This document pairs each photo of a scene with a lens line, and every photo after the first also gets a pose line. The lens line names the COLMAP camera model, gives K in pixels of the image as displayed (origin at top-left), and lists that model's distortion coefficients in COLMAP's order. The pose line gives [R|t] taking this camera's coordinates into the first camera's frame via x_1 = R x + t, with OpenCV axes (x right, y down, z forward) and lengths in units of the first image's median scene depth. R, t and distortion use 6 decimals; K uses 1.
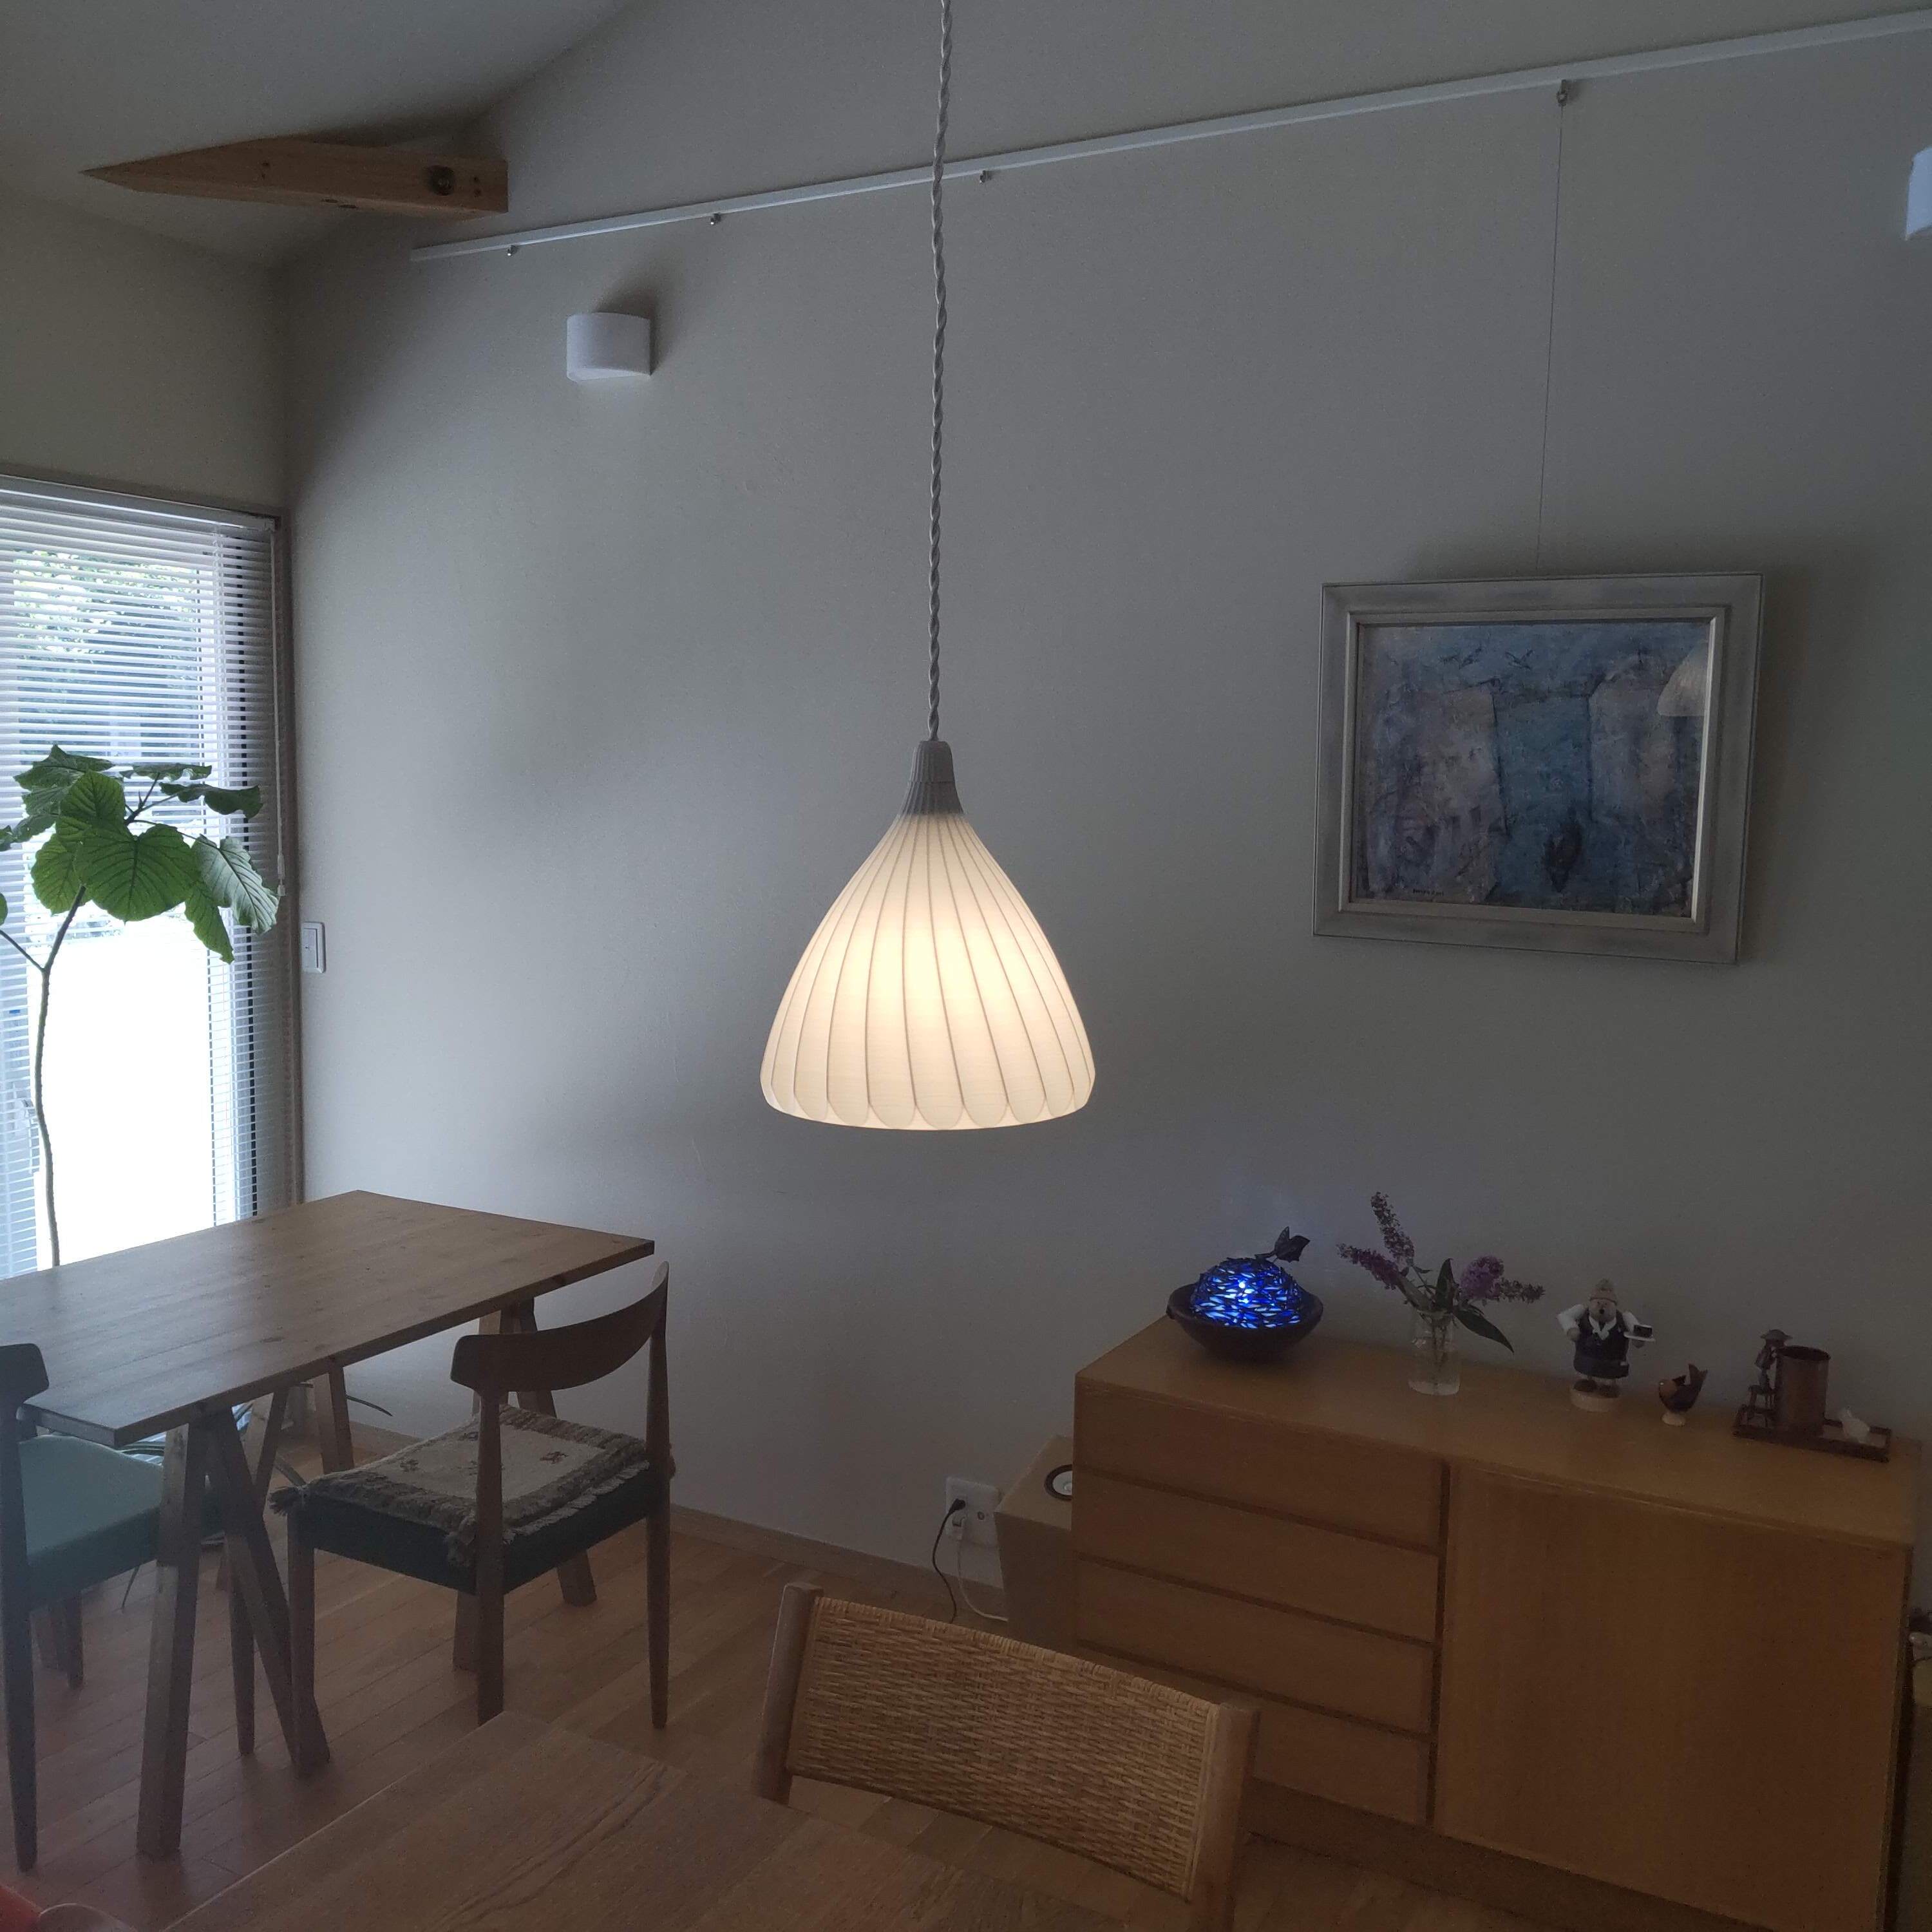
lens RADIAL K [[1792.0, 0, 948.2], [0, 1792.0, 960.9], [0, 0, 1]] dist [0.135867, -0.268693]
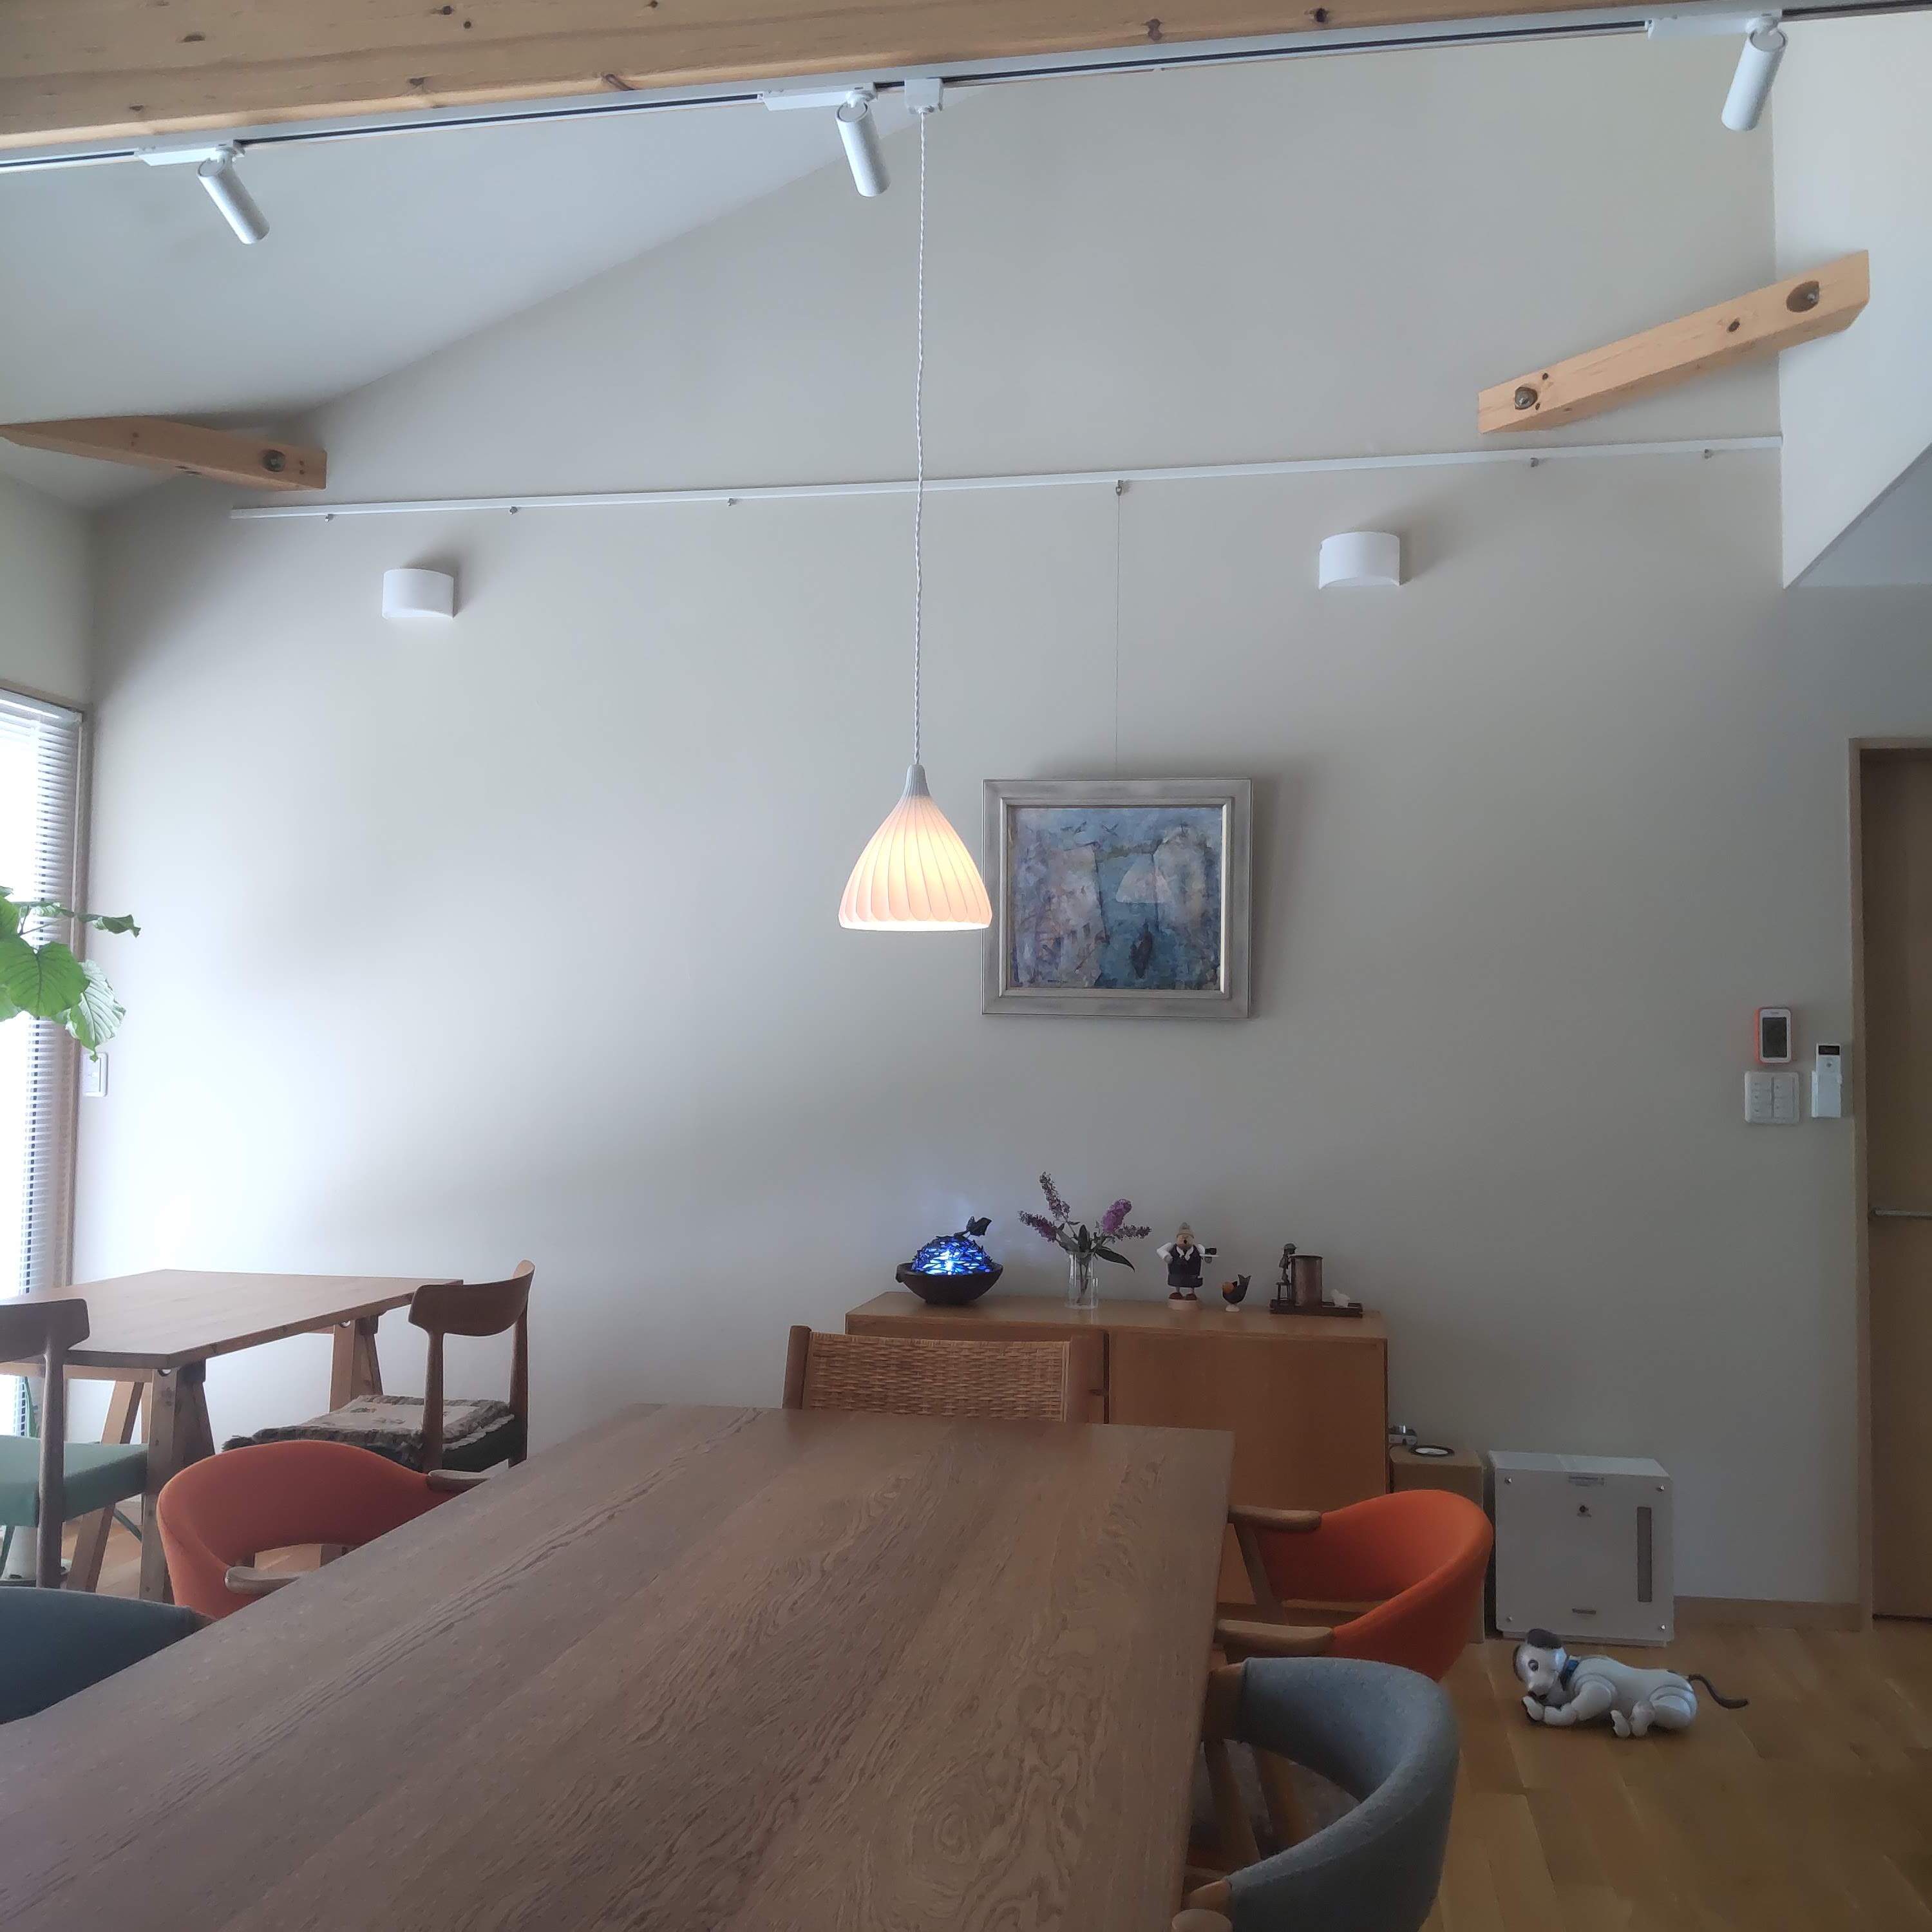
lens RADIAL K [[1792.0, 0, 948.2], [0, 1792.0, 960.9], [0, 0, 1]] dist [0.135867, -0.268693]
pose [[0.949978, 0.012669, 0.312059, -0.296440], [0.036862, 0.987645, -0.152313, 0.174409], [-0.310133, 0.156197, 0.937774, -0.387636]]
